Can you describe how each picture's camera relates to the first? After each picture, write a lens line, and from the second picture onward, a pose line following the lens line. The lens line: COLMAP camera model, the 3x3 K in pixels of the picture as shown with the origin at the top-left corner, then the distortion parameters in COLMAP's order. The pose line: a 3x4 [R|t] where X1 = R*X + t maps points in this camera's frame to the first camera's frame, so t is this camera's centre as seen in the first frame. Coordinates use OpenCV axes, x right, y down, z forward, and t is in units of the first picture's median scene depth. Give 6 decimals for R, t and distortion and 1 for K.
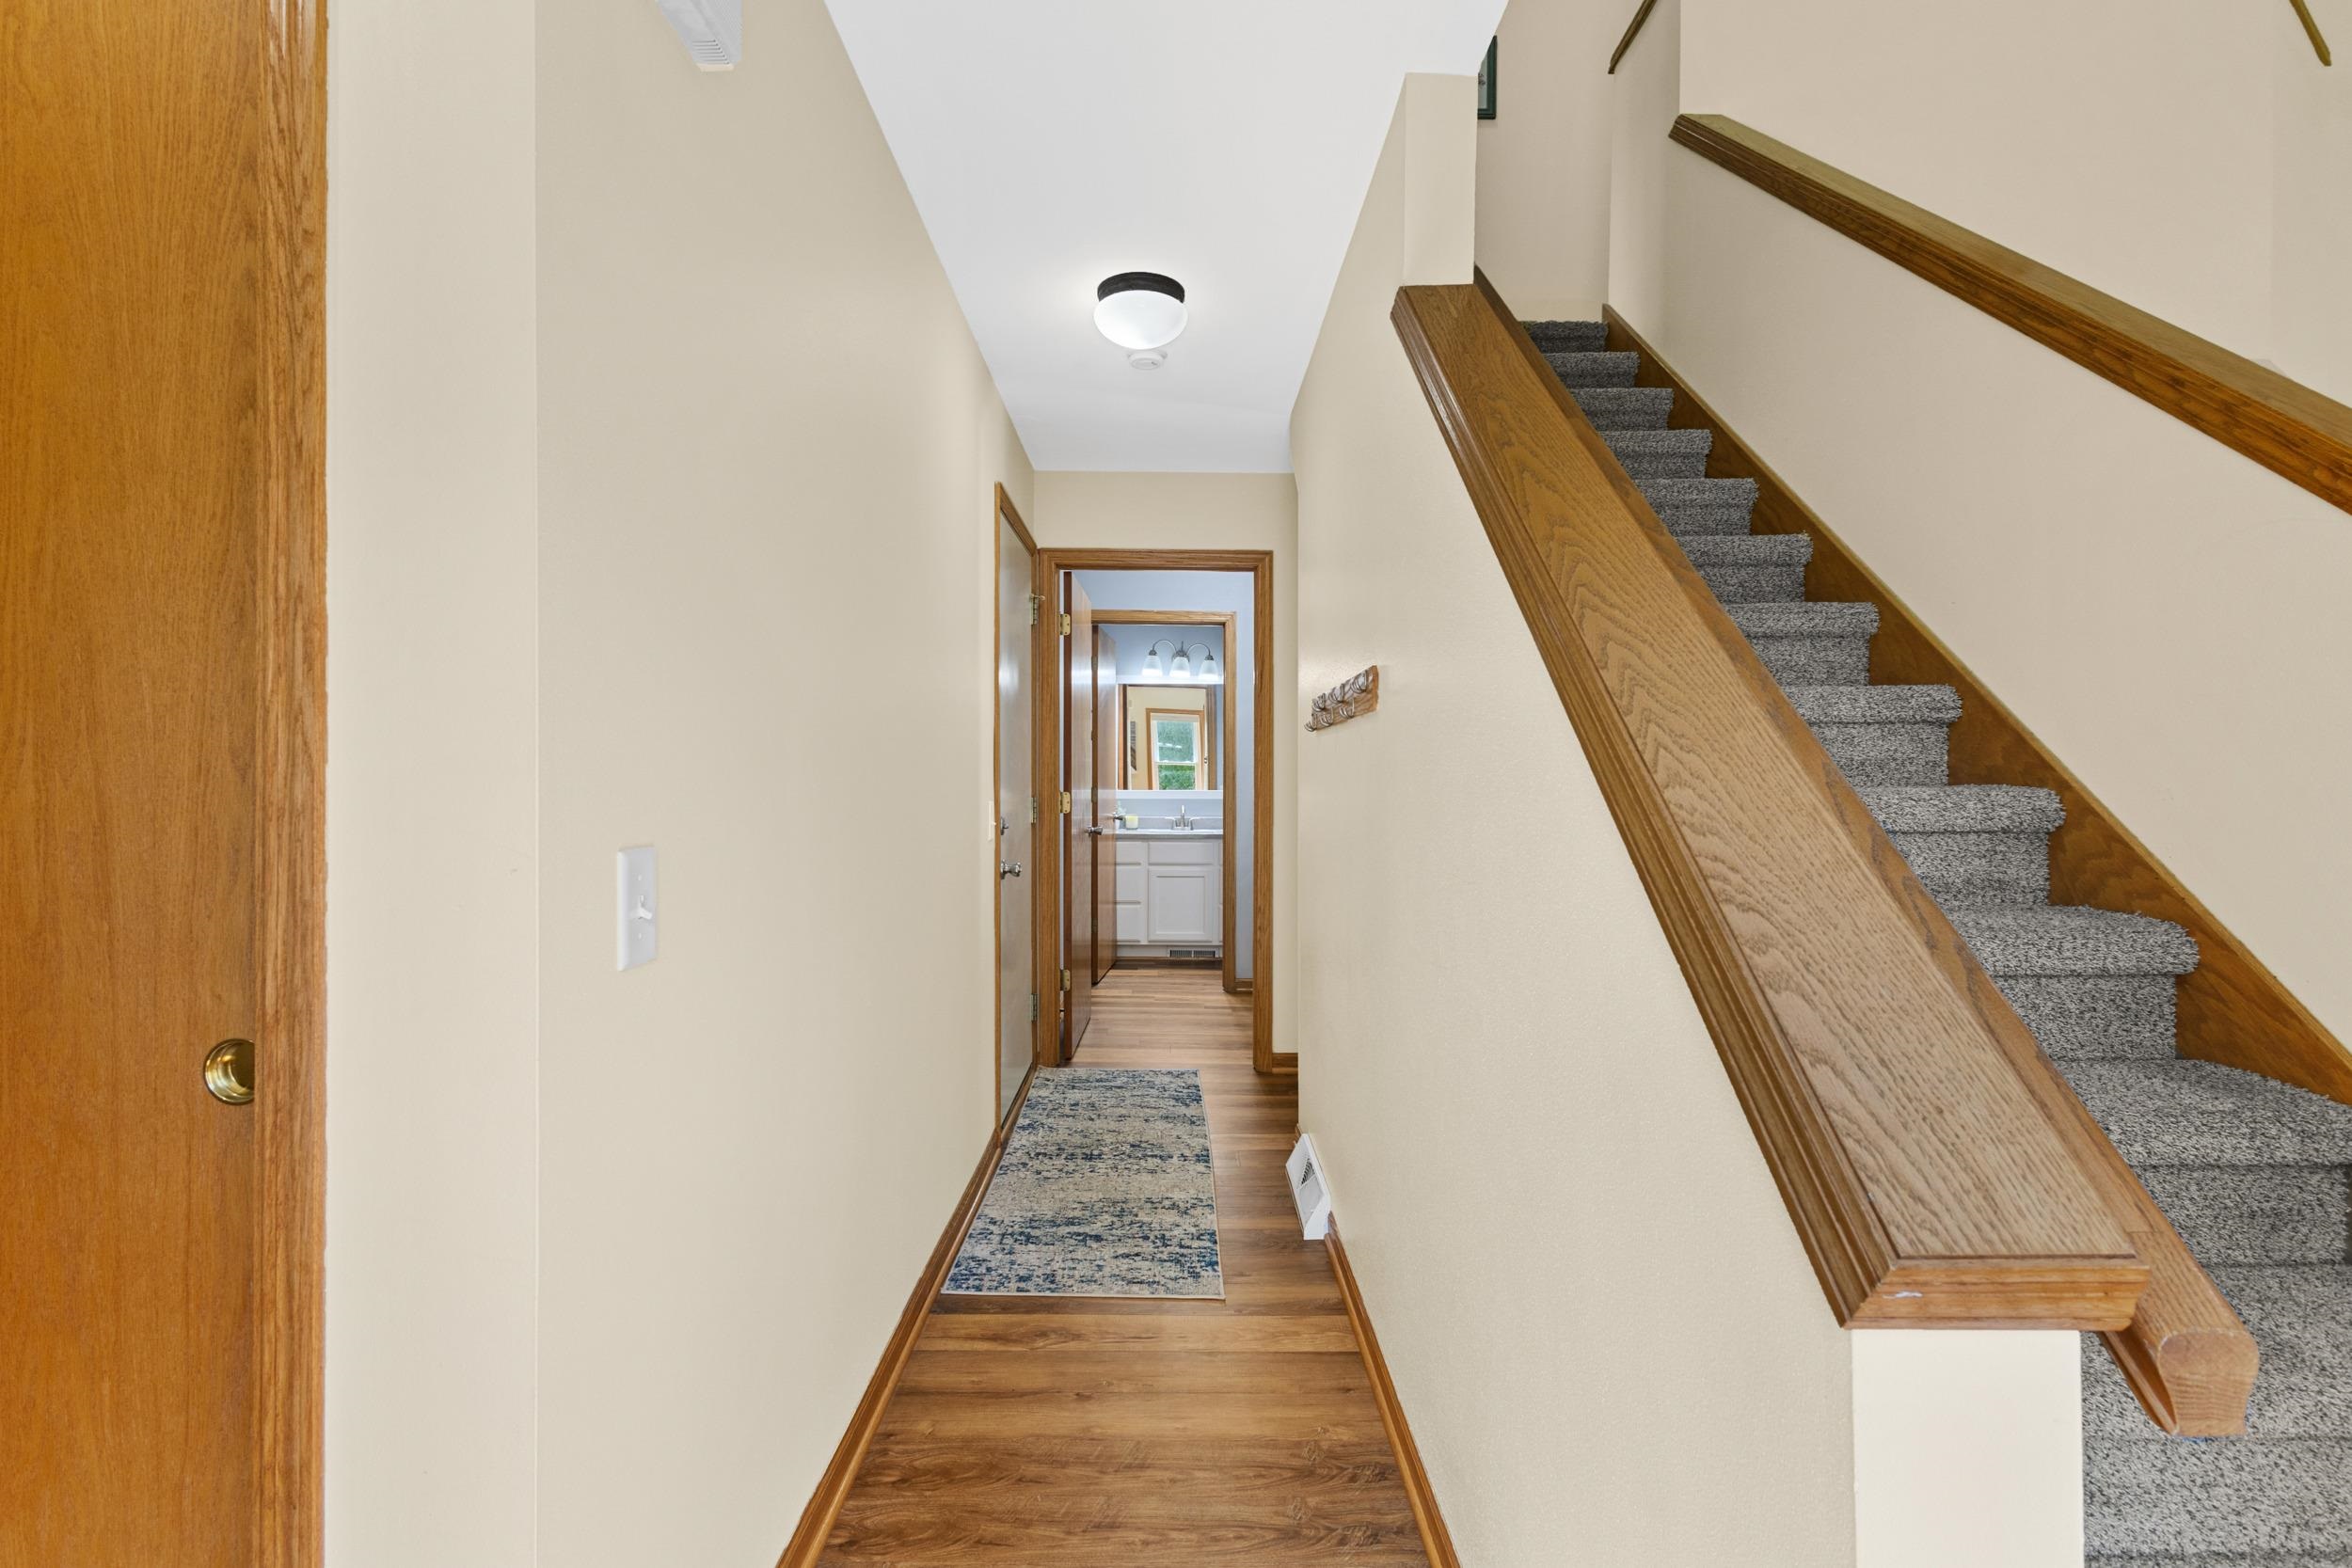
lens RADIAL K [[1082.0, 0, 1165.5], [0, 1082.0, 790.5], [0, 0, 1]] dist [0.012353, -0.001331]
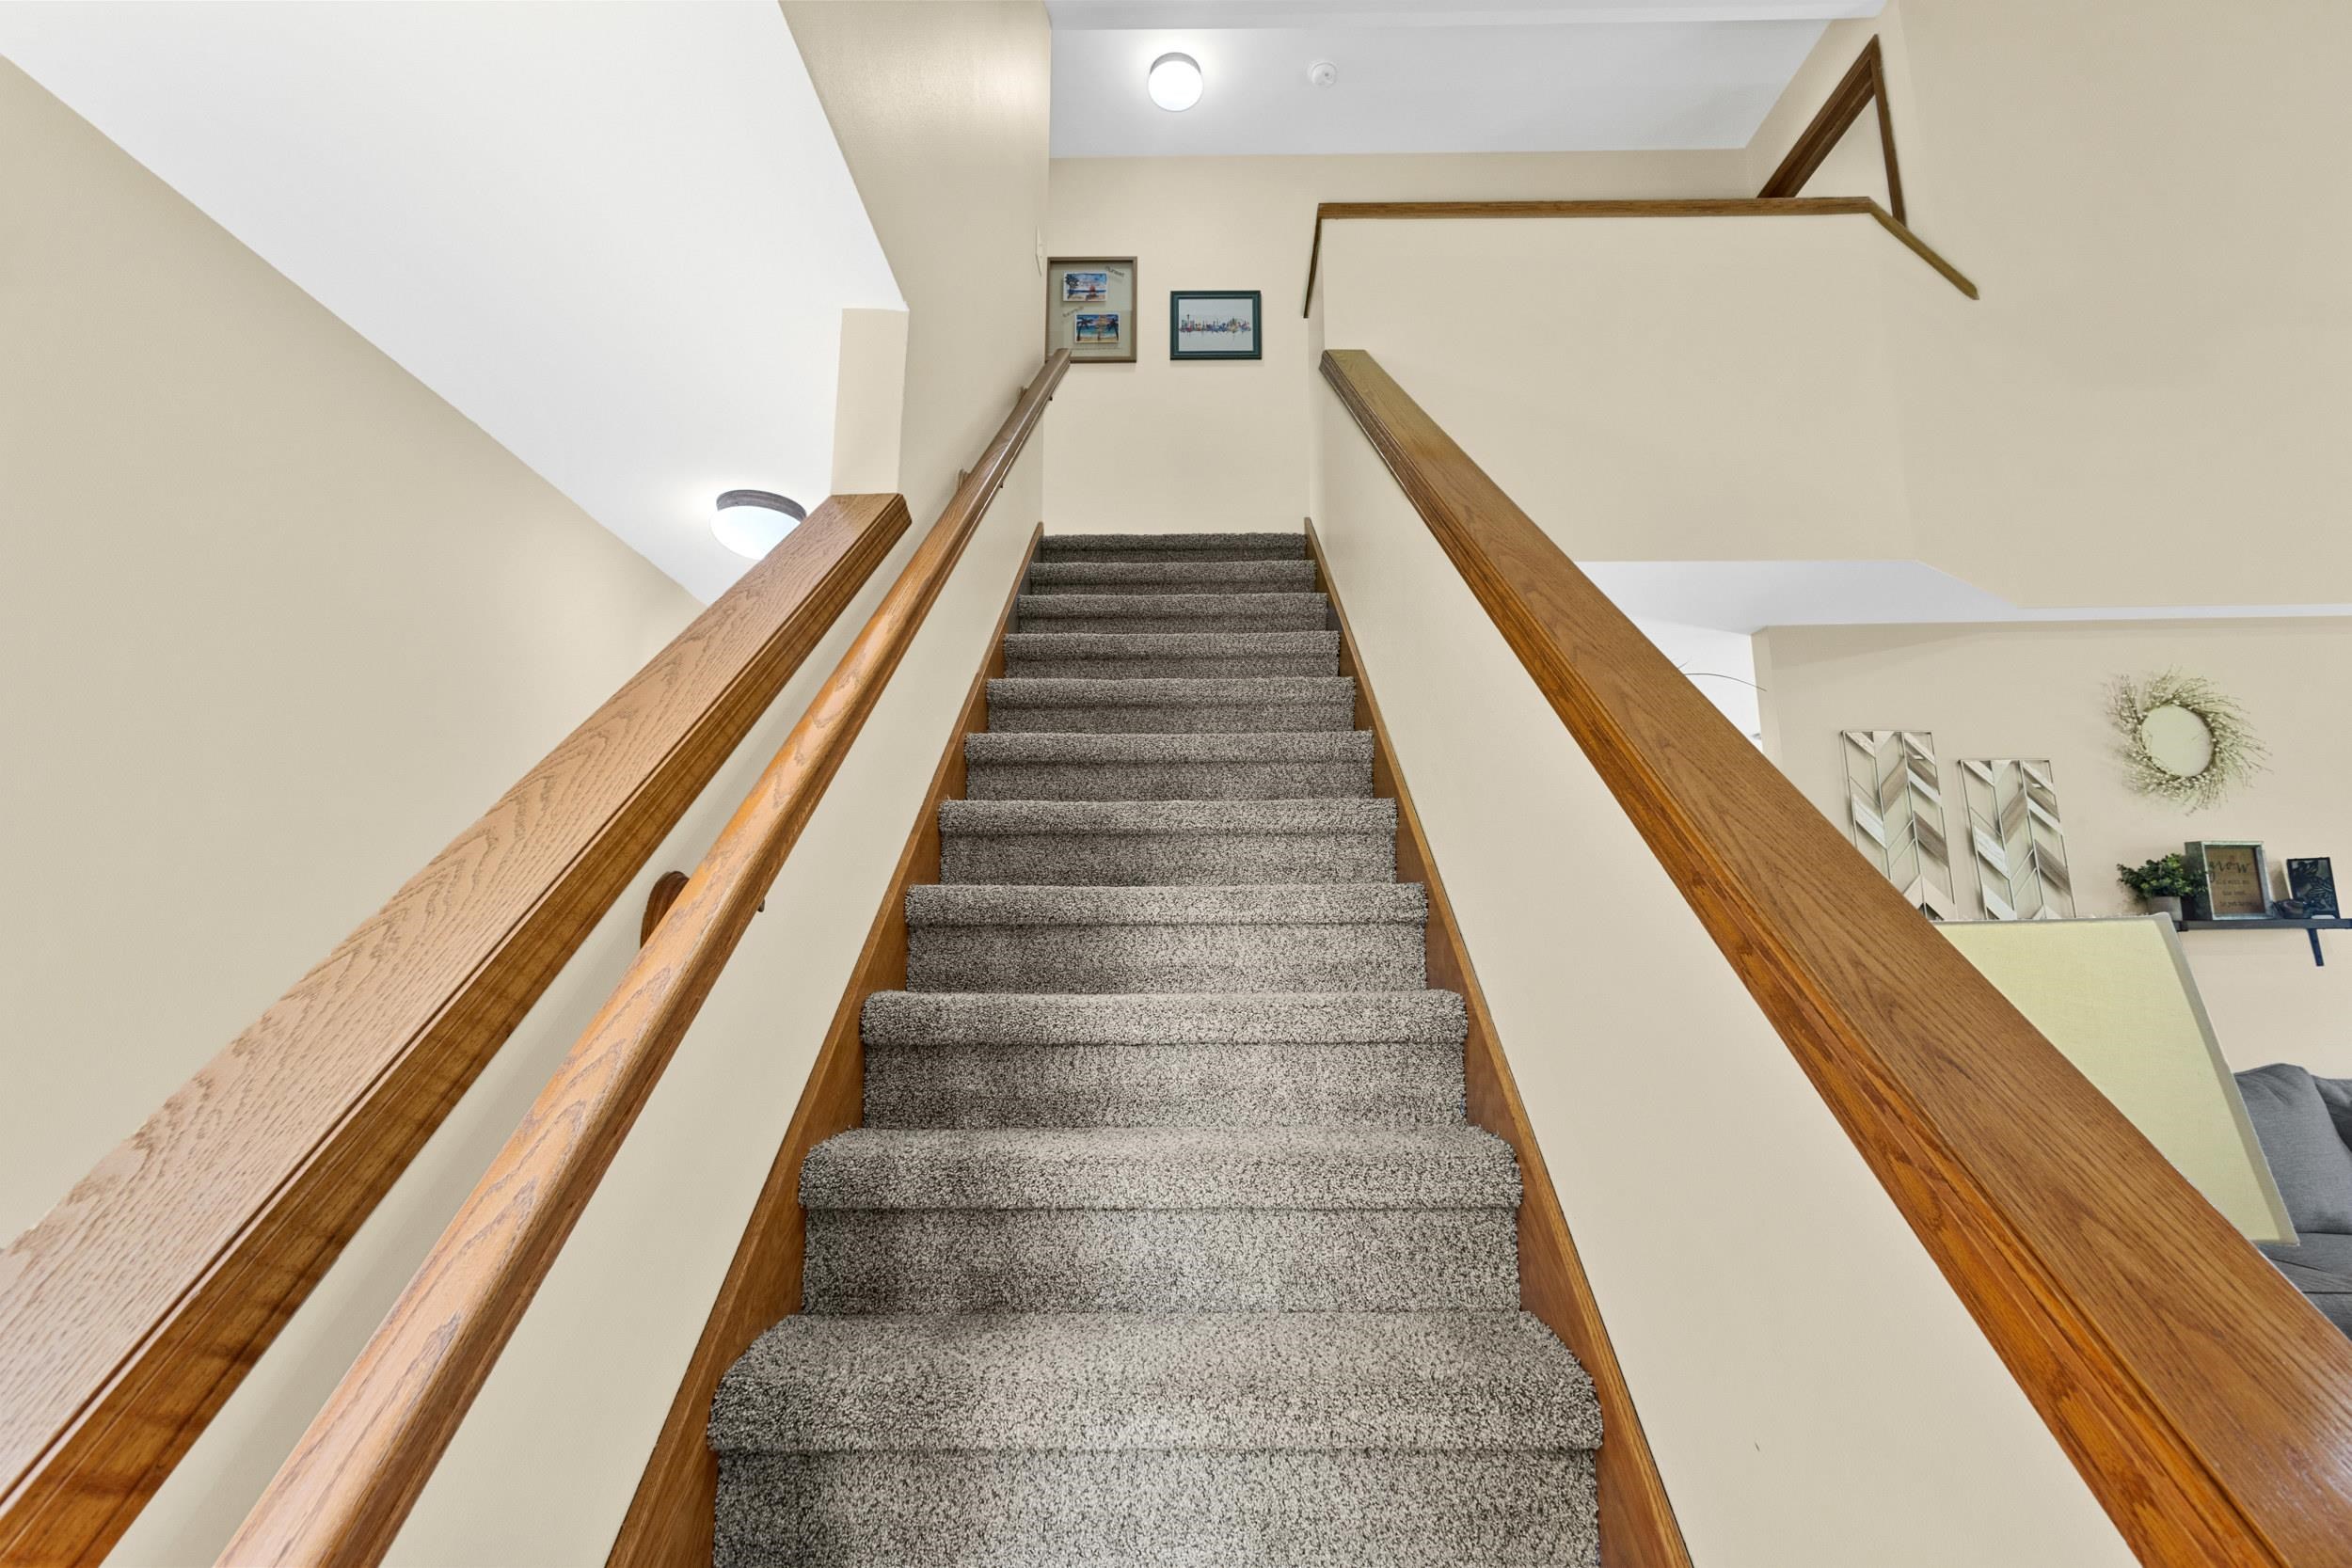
lens RADIAL K [[1082.0, 0, 1177.3], [0, 1082.0, 780.0], [0, 0, 1]] dist [0.012353, -0.001331]
pose [[0.999475, -0.009701, -0.030909, 0.598751], [0.003610, 0.981524, -0.191306, -0.005060], [0.032193, 0.191094, 0.981044, 0.049731]]
